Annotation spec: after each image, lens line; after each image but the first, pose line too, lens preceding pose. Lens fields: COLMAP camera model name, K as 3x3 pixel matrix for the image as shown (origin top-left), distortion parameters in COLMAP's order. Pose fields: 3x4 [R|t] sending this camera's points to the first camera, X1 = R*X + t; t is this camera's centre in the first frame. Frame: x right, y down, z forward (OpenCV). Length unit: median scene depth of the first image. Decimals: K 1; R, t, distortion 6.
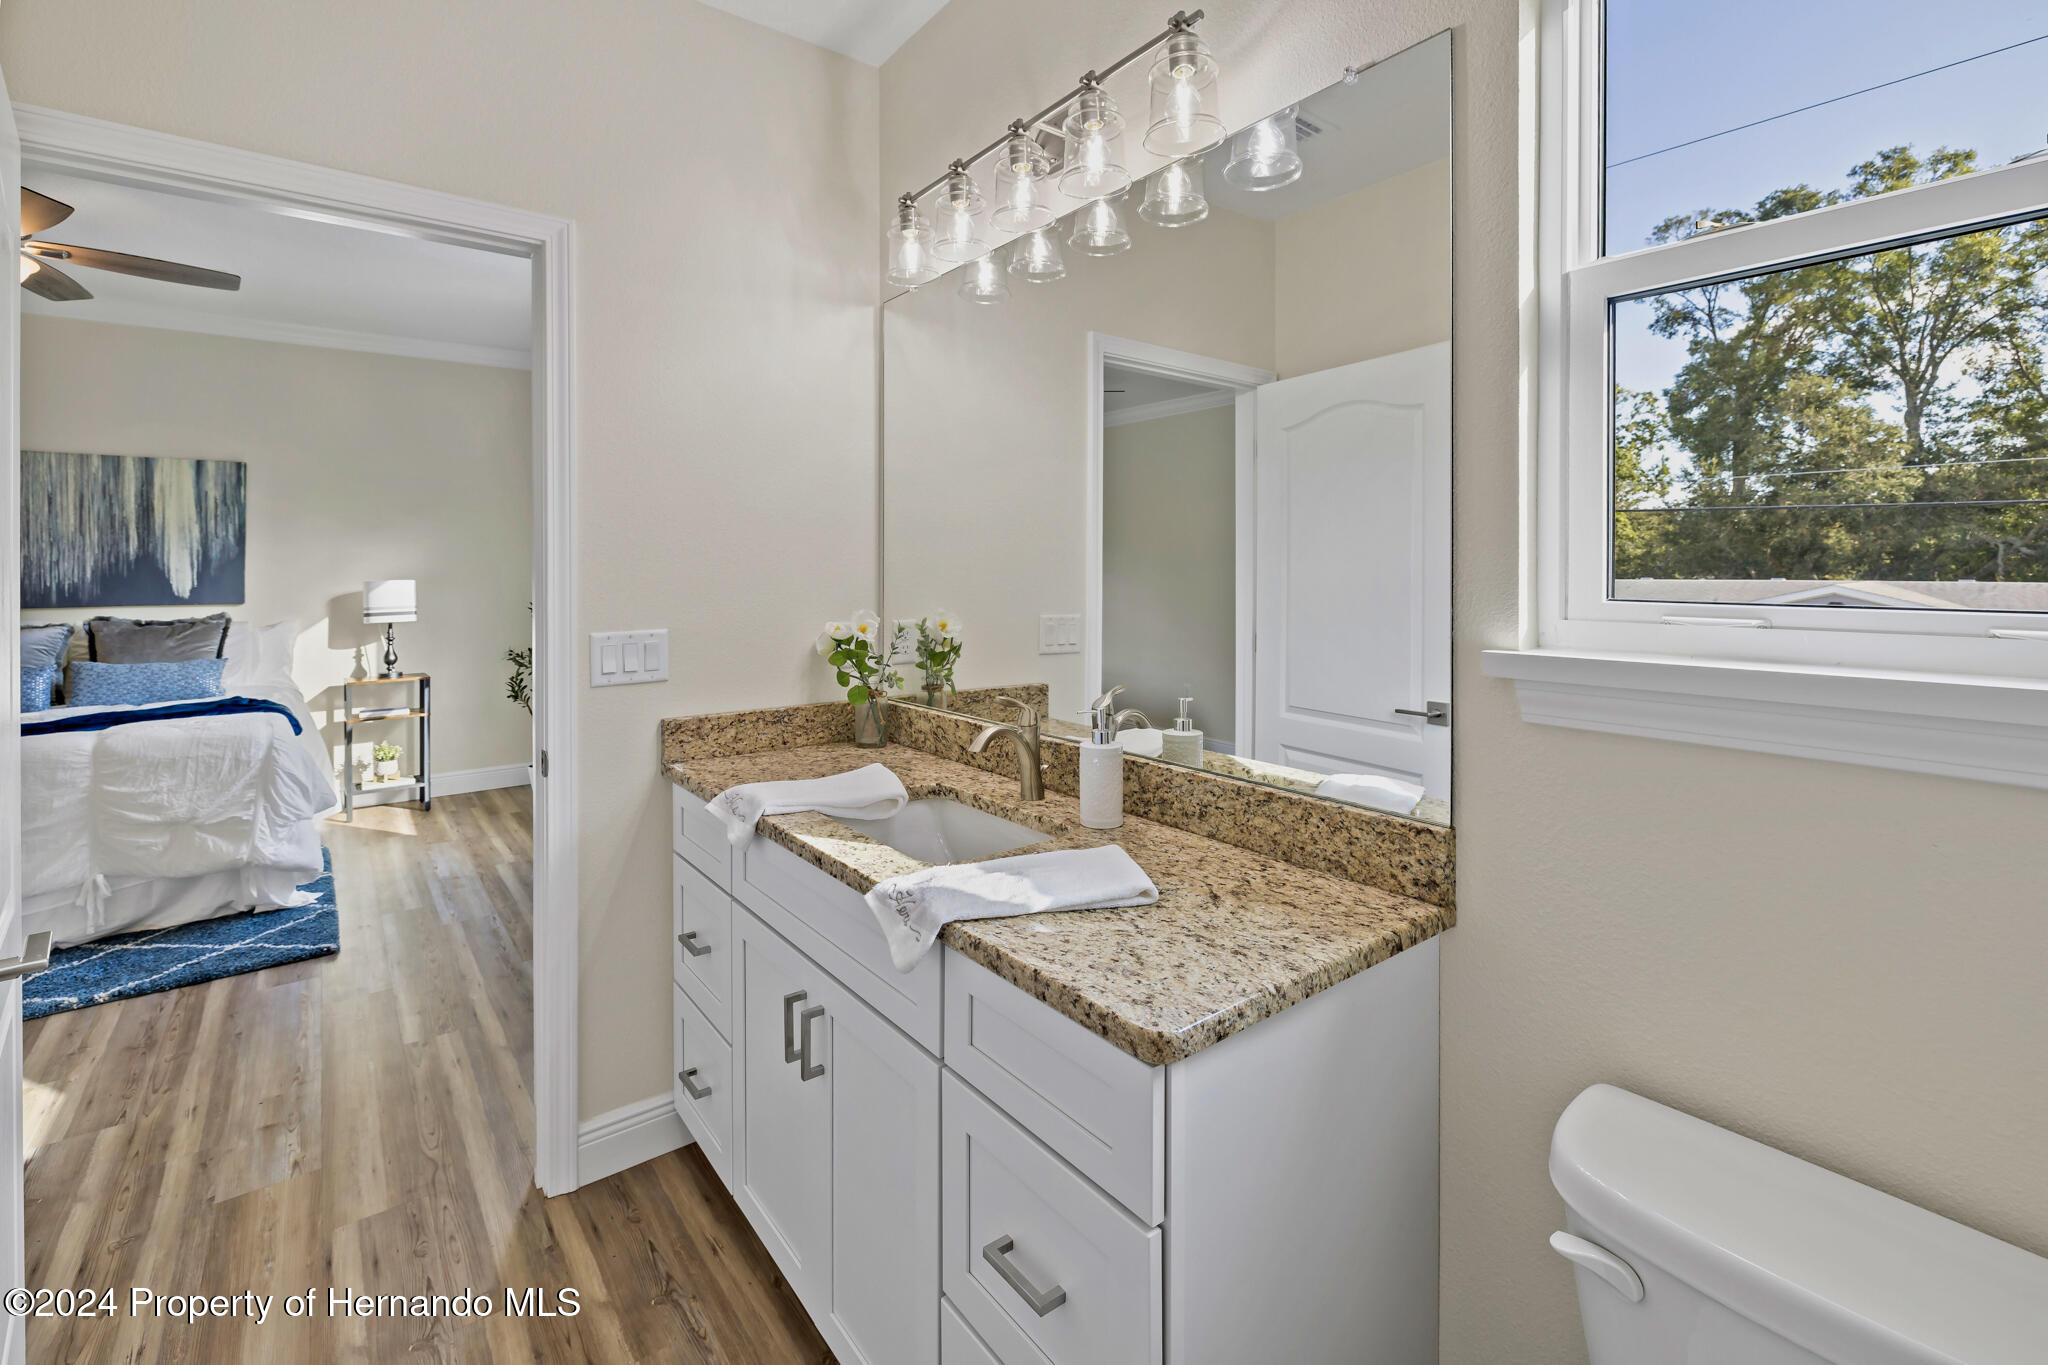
lens RADIAL K [[877.5, 0, 985.5], [0, 877.5, 613.6], [0, 0, 1]] dist [0.002047, -0.000881]
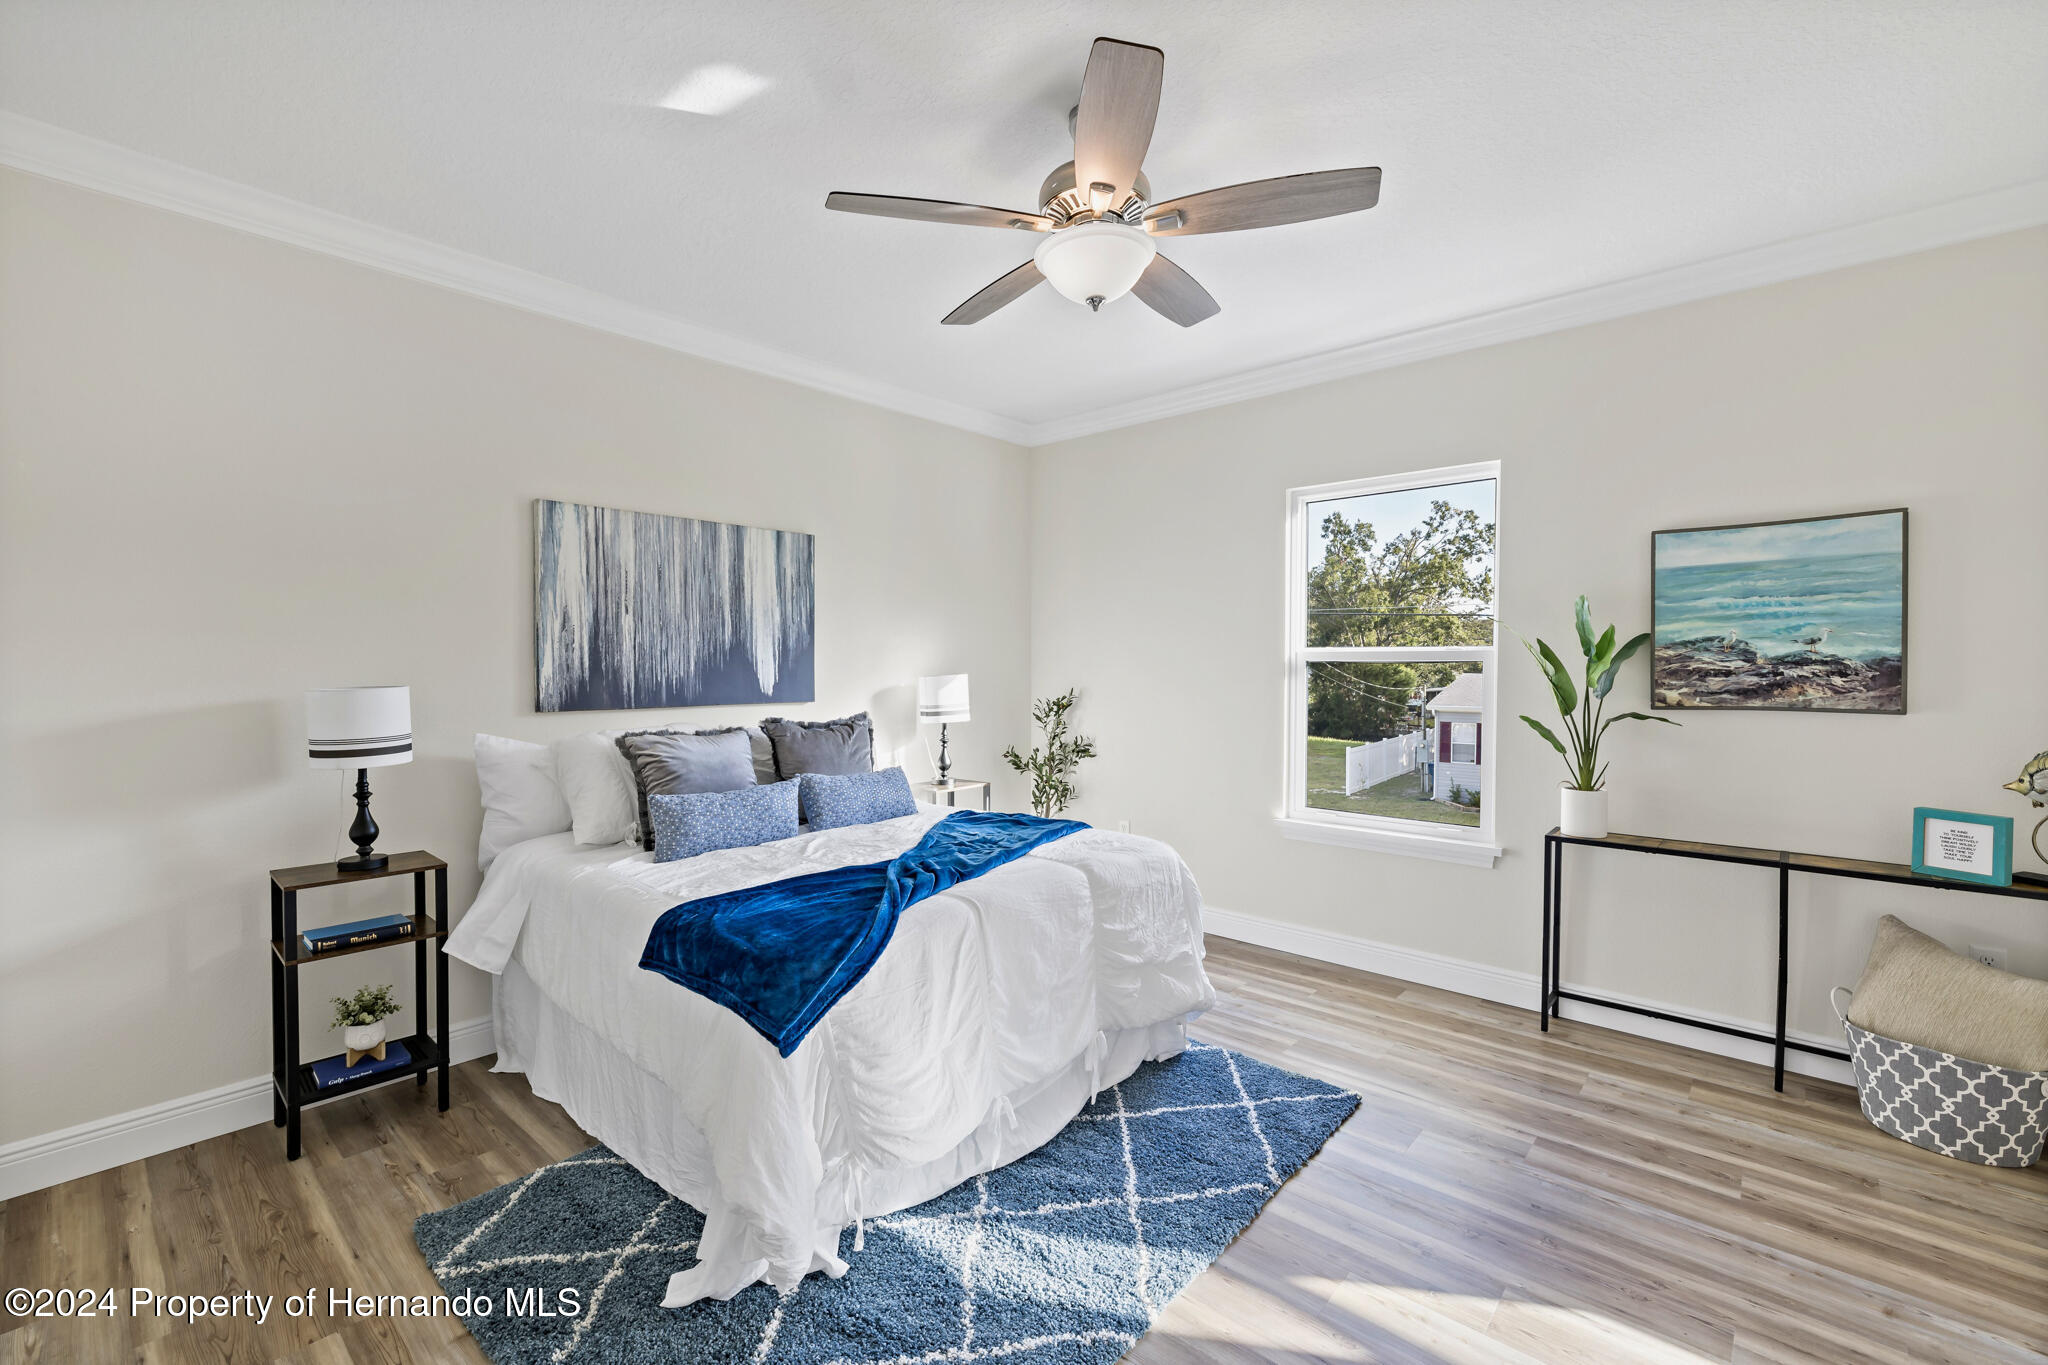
lens RADIAL K [[877.5, 0, 1019.9], [0, 877.5, 685.2], [0, 0, 1]] dist [0.002047, -0.000881]
pose [[0.982939, -0.004905, 0.183864, -0.834105], [0.010543, 0.999503, -0.029700, -0.000227], [-0.183627, 0.031132, 0.982503, 0.143730]]
